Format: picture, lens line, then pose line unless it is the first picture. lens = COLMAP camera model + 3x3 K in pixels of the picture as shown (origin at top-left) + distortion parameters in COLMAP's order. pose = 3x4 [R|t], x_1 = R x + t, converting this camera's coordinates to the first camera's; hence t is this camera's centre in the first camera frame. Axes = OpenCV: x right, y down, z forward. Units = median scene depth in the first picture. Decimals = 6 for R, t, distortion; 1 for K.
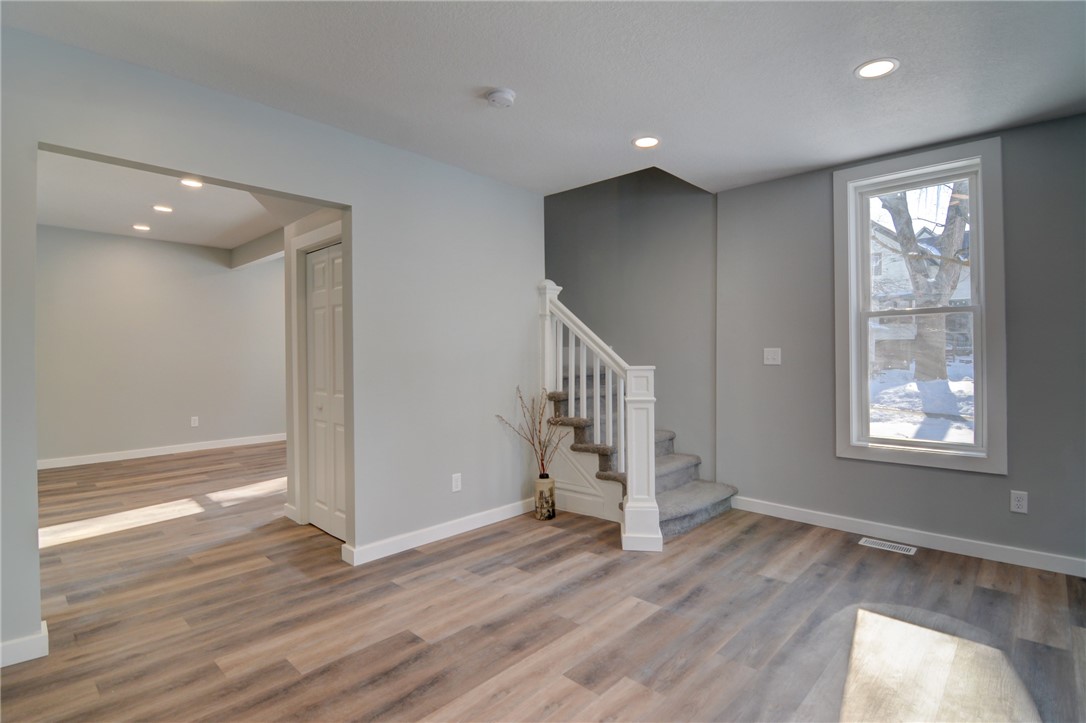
lens RADIAL K [[531.3, 0, 540.0], [0, 531.3, 355.1], [0, 0, 1]] dist [-0.009881, -0.003102]
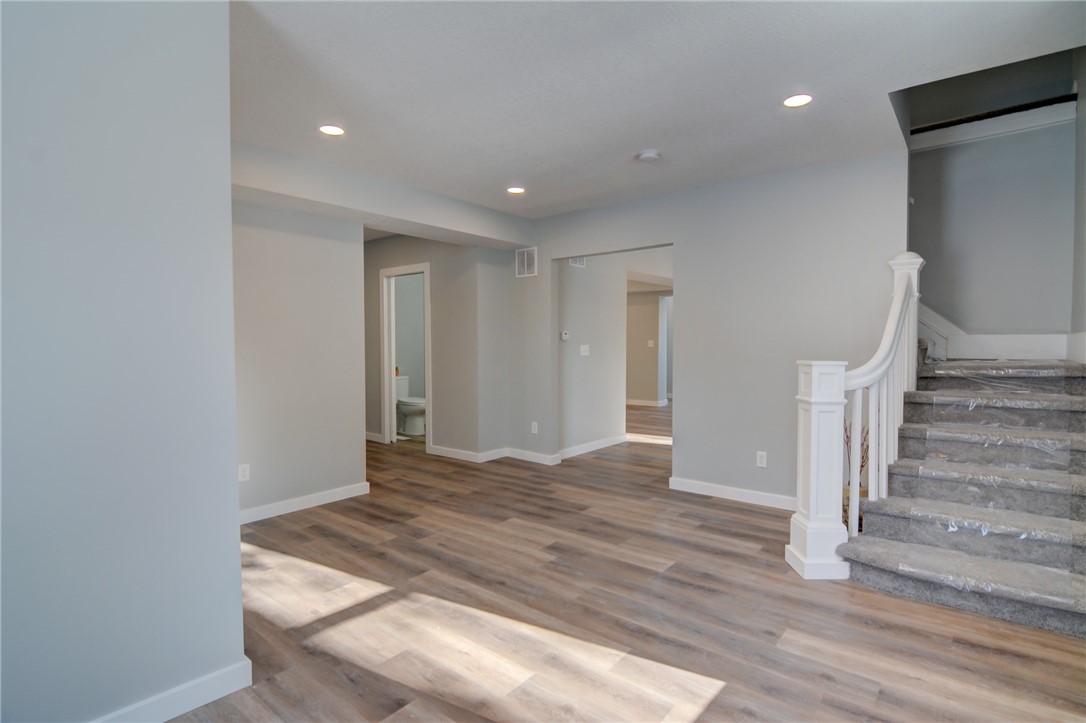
lens RADIAL K [[531.3, 0, 552.4], [0, 531.3, 351.6], [0, 0, 1]] dist [-0.009881, -0.003102]
pose [[0.079870, 0.020092, -0.996603, 1.130874], [0.000697, 0.999795, 0.020212, -0.012226], [0.996805, -0.002309, 0.079840, 0.580946]]
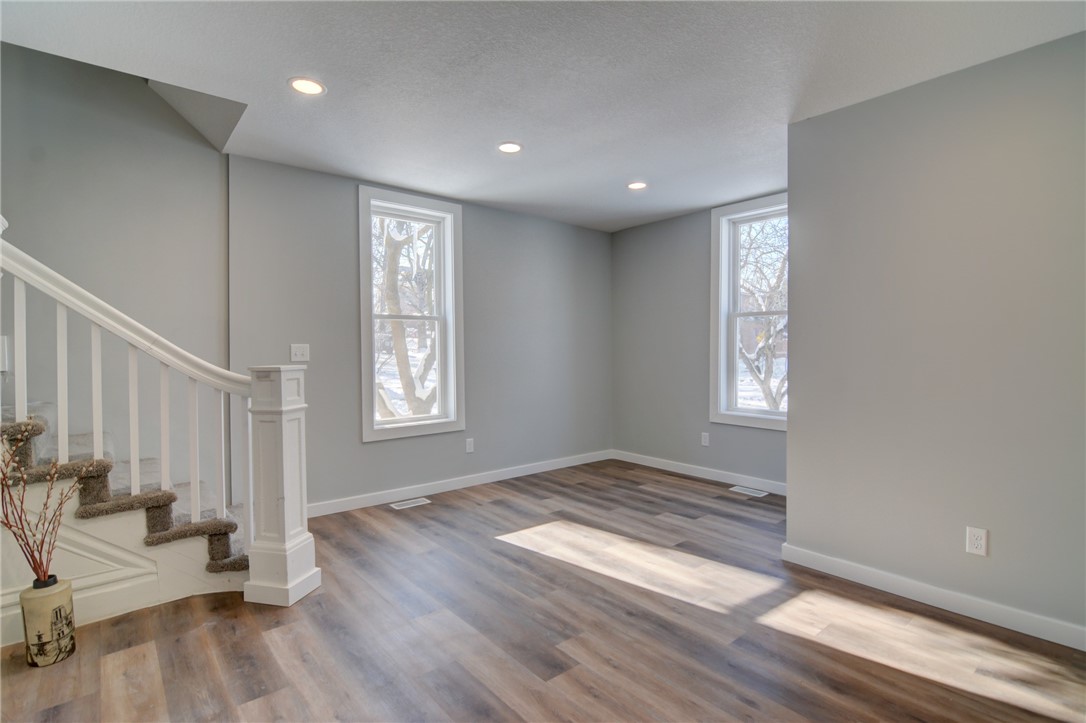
lens RADIAL K [[531.3, 0, 545.2], [0, 531.3, 358.9], [0, 0, 1]] dist [-0.009881, -0.003102]
pose [[0.111677, -0.016607, 0.993606, -0.612742], [0.006948, 0.999849, 0.015930, 0.000870], [-0.993720, 0.005124, 0.111776, 0.603341]]
